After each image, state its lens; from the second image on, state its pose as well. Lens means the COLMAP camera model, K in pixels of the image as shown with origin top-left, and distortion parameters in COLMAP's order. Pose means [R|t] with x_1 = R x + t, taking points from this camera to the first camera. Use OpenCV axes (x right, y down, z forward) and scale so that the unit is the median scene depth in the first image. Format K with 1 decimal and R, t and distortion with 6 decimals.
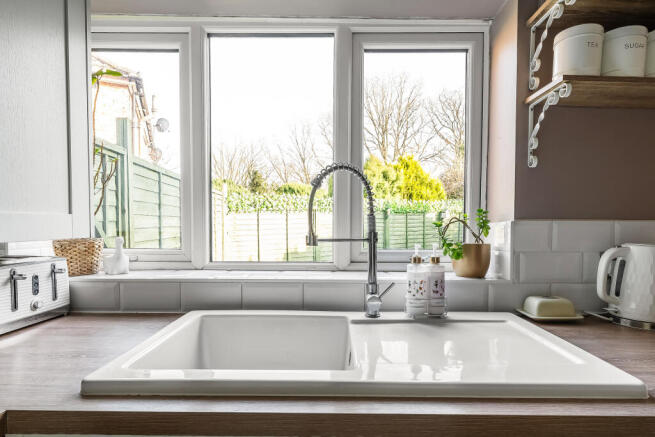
lens RADIAL K [[358.5, 0, 327.8], [0, 358.5, 230.9], [0, 0, 1]] dist [0.000624, 0.000206]
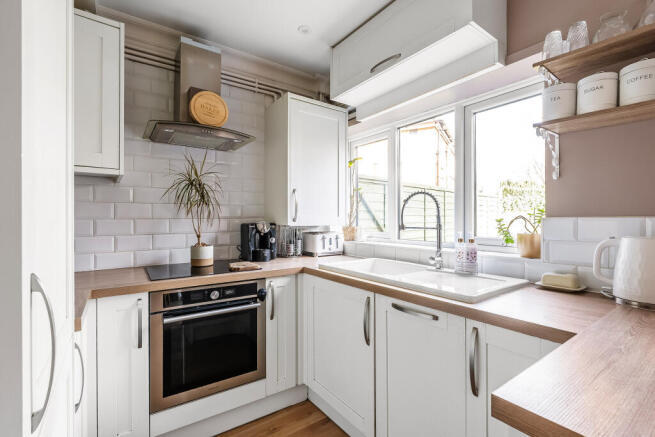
lens RADIAL K [[302.8, 0, 327.5], [0, 302.8, 218.5], [0, 0, 1]] dist [0.000039, -0.000006]
pose [[0.587687, -0.005403, -0.809071, 1.068379], [-0.017674, 0.999653, -0.019514, 0.013613], [0.808896, 0.025768, 0.587387, -0.418162]]
